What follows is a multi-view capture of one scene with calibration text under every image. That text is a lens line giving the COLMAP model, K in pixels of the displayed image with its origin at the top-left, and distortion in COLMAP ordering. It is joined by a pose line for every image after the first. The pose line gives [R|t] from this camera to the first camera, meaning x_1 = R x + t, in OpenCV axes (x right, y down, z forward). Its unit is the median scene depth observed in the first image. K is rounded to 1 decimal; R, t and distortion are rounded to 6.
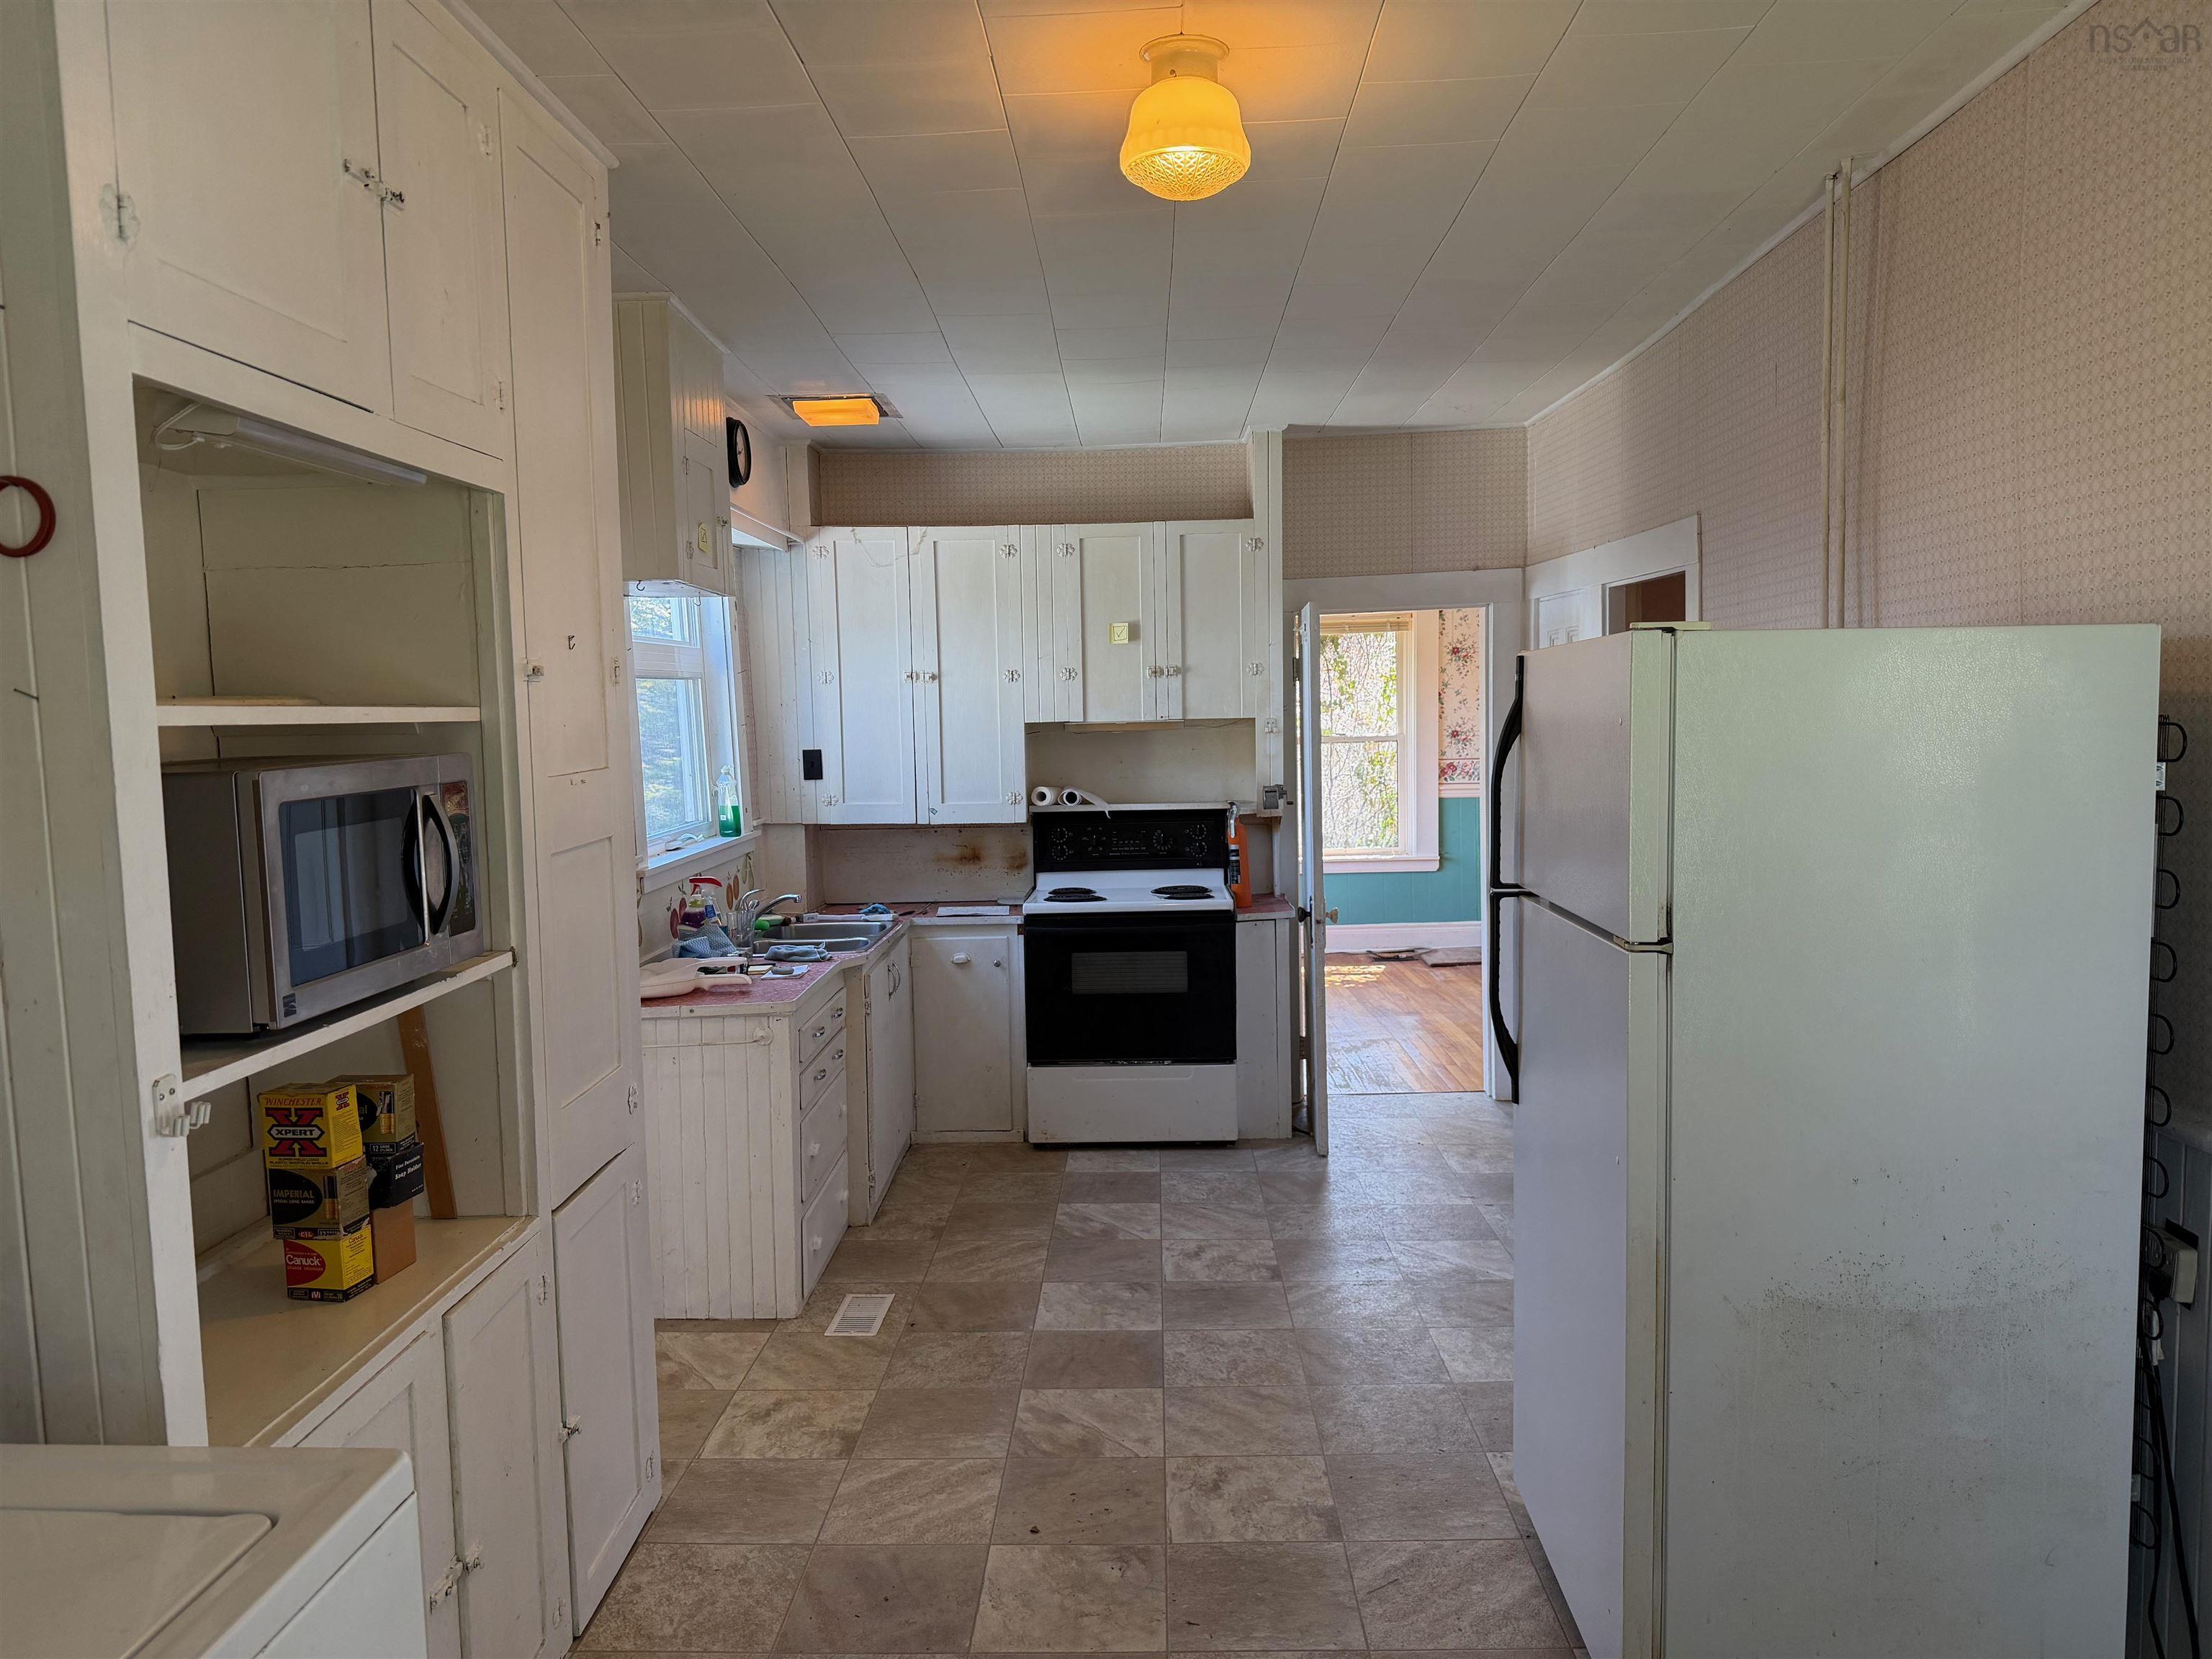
lens RADIAL K [[1567.3, 0, 1092.4], [0, 1567.3, 814.1], [0, 0, 1]] dist [0.186624, -0.391062]
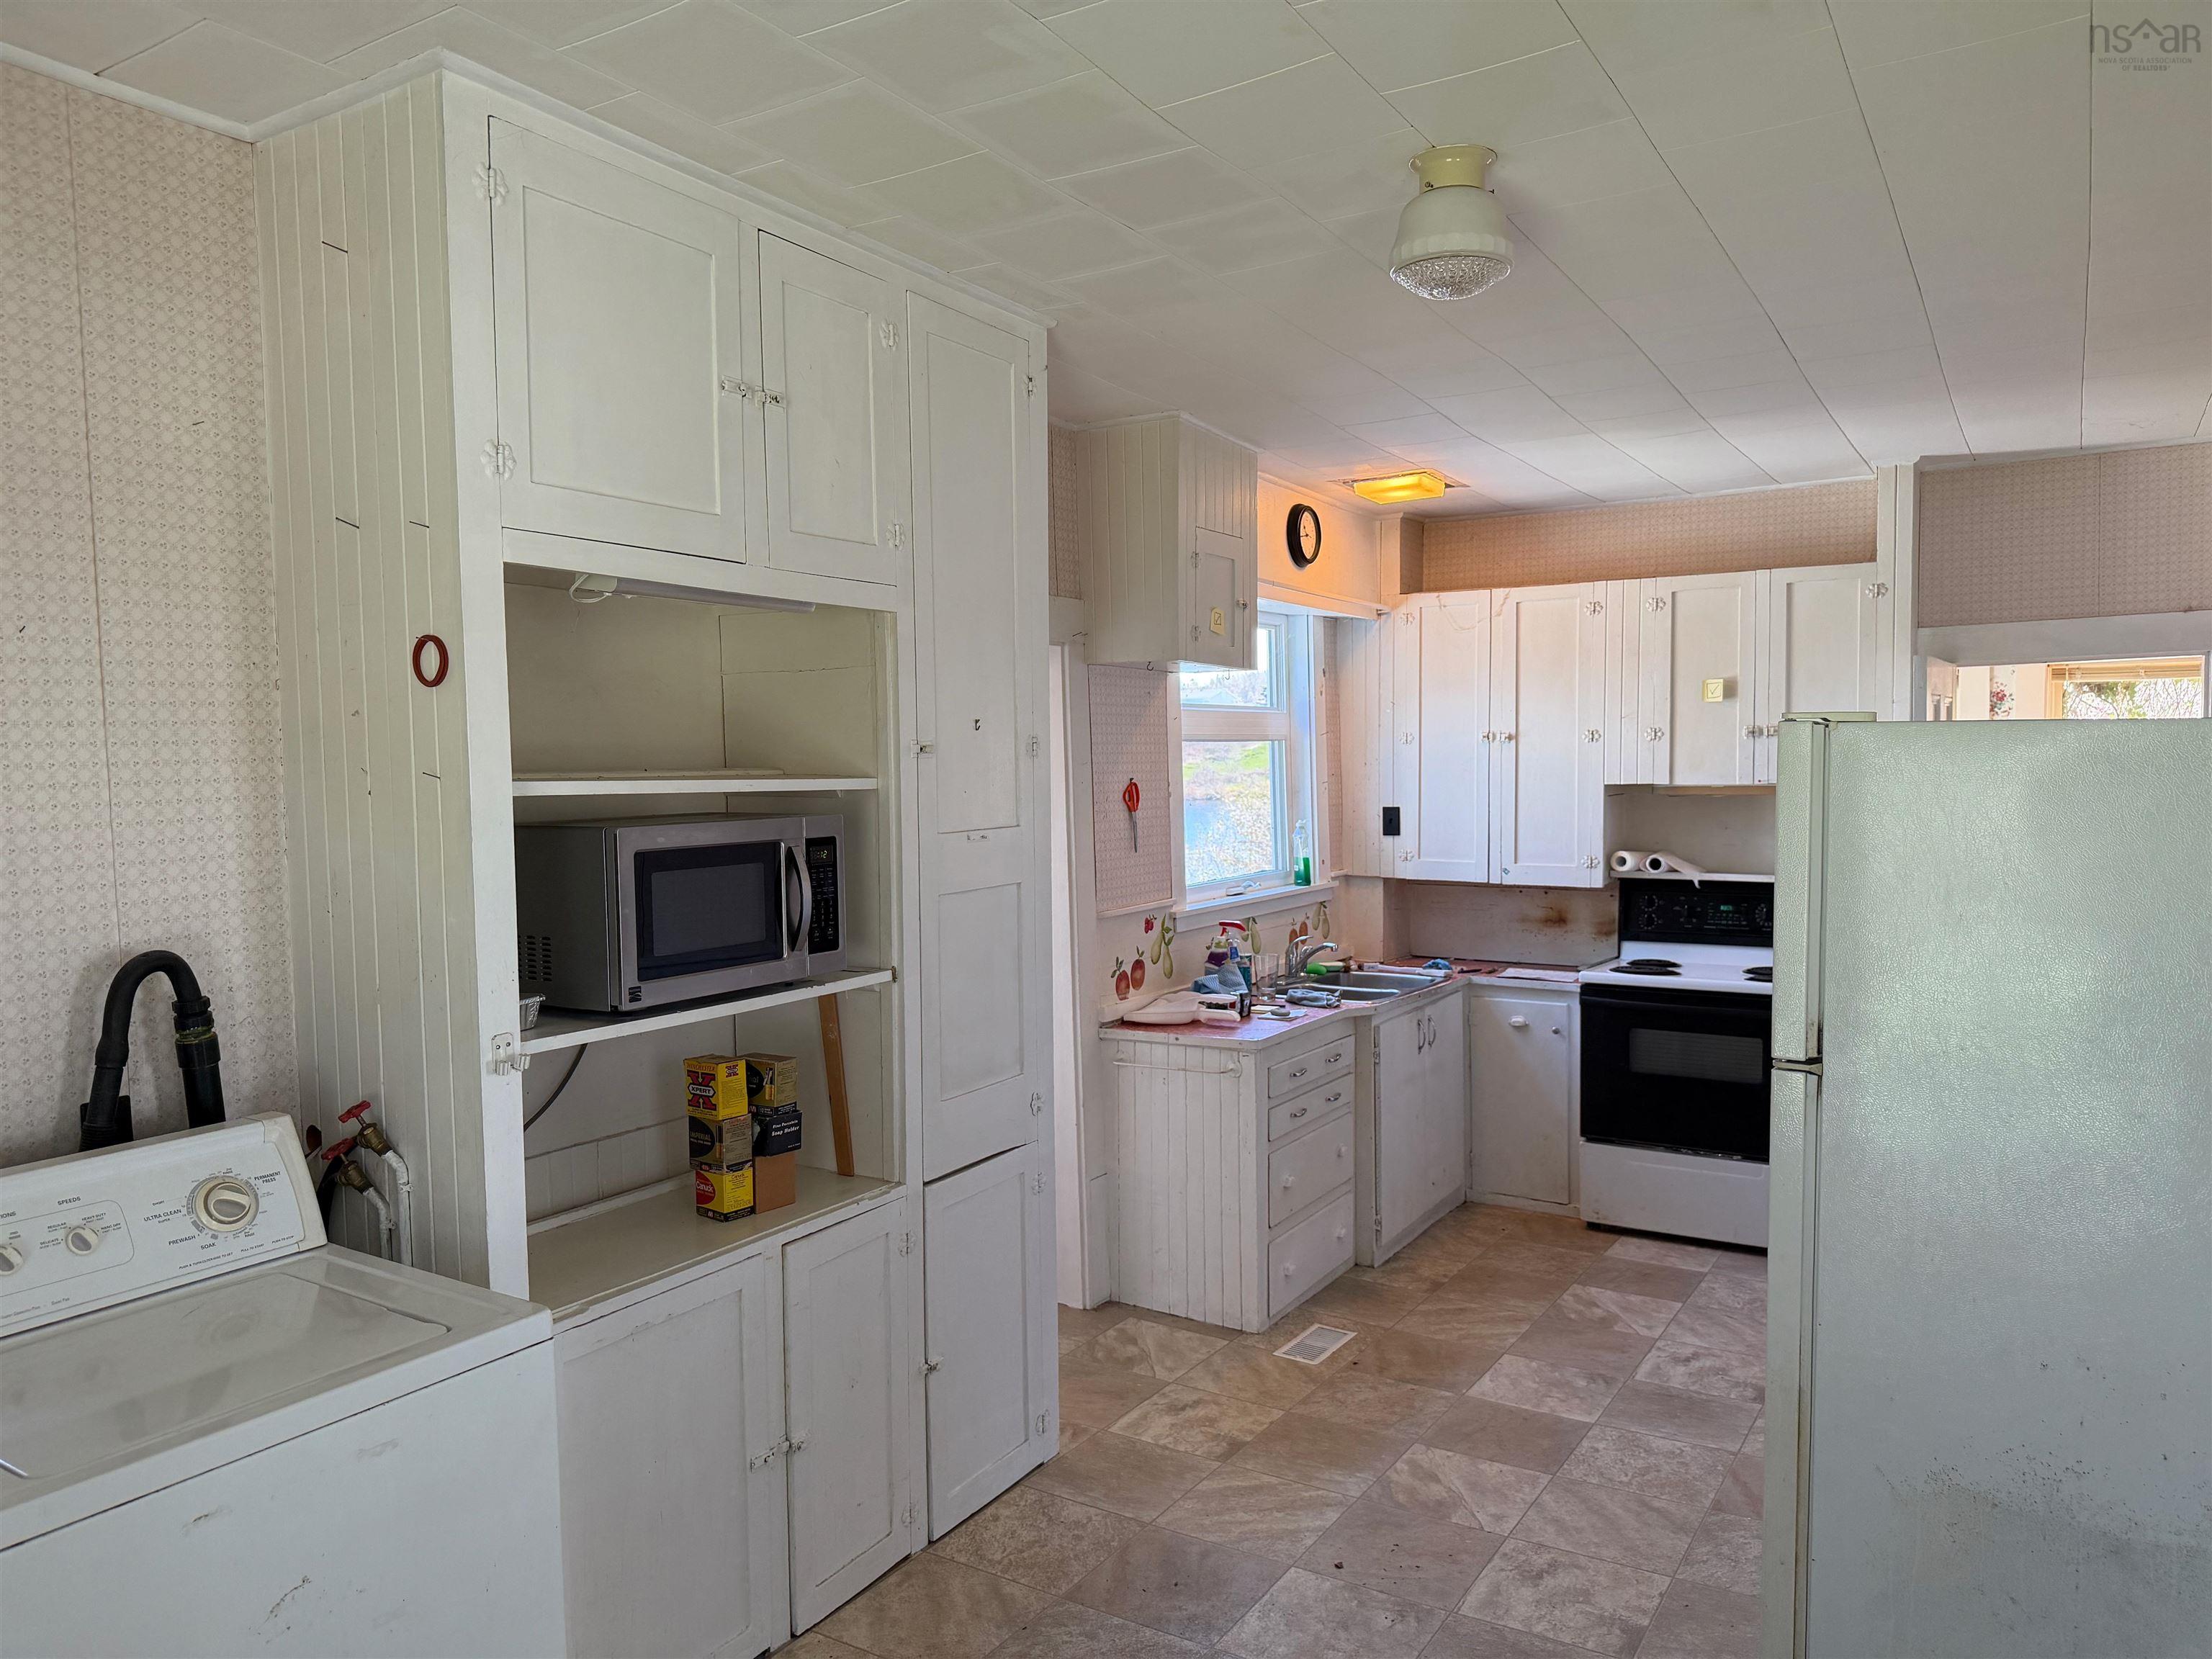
lens RADIAL K [[1567.3, 0, 1092.4], [0, 1567.3, 814.1], [0, 0, 1]] dist [0.186624, -0.391062]
pose [[0.860475, 0.029388, -0.508645, 0.230885], [-0.042867, 0.998971, -0.014802, -0.014997], [0.507687, 0.034541, 0.860849, -0.002317]]
